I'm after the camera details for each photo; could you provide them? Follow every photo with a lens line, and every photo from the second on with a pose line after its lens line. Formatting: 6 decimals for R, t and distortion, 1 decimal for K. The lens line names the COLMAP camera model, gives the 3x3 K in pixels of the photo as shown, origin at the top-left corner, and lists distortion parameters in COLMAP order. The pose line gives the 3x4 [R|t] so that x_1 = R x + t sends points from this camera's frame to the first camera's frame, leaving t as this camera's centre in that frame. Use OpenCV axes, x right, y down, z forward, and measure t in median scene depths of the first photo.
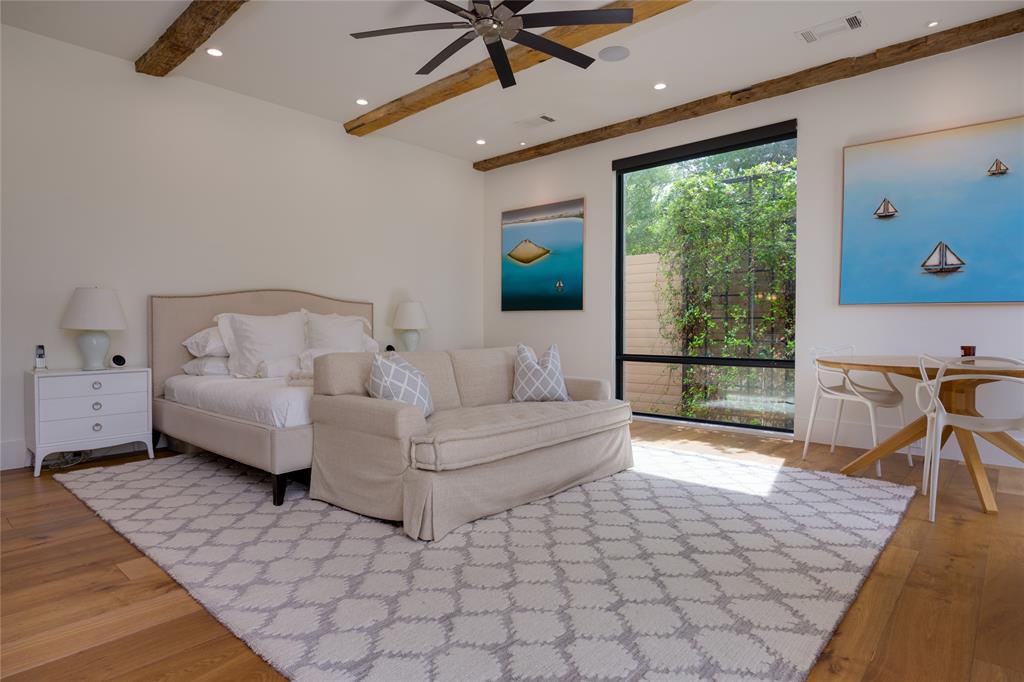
lens RADIAL K [[565.7, 0, 512.0], [0, 565.7, 341.0], [0, 0, 1]] dist [-0.002608, -0.000215]
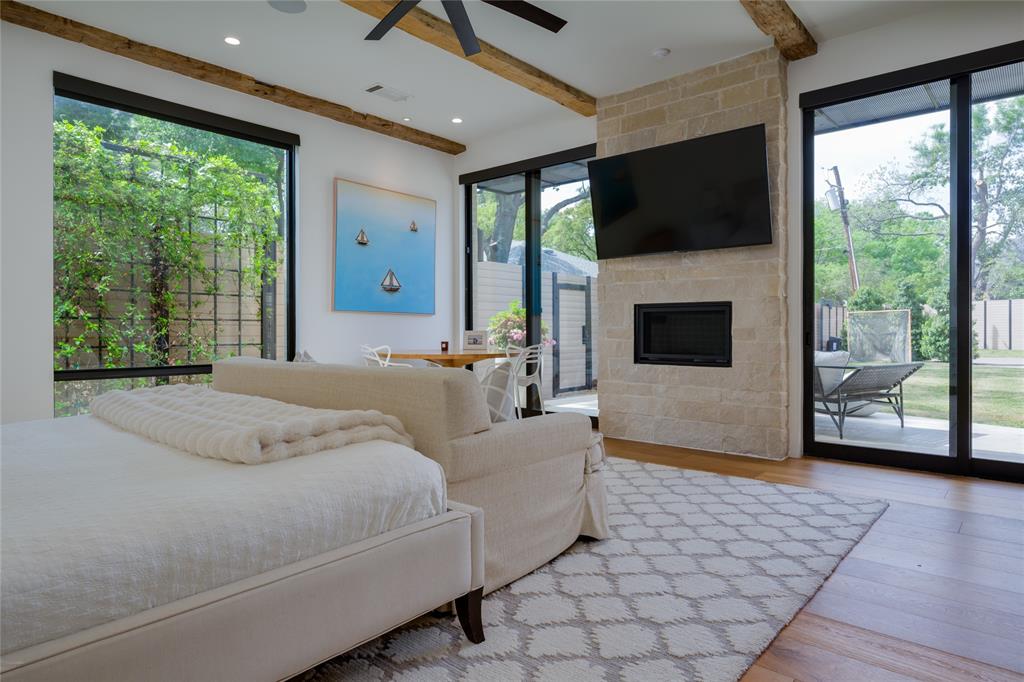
lens RADIAL K [[605.9, 0, 512.0], [0, 605.9, 341.0], [0, 0, 1]] dist [0.001211, -0.000041]
pose [[-0.022347, -0.018301, 0.999583, -0.826148], [0.024916, 0.999512, 0.018856, -0.018603], [-0.999440, 0.025327, -0.021880, 0.786766]]
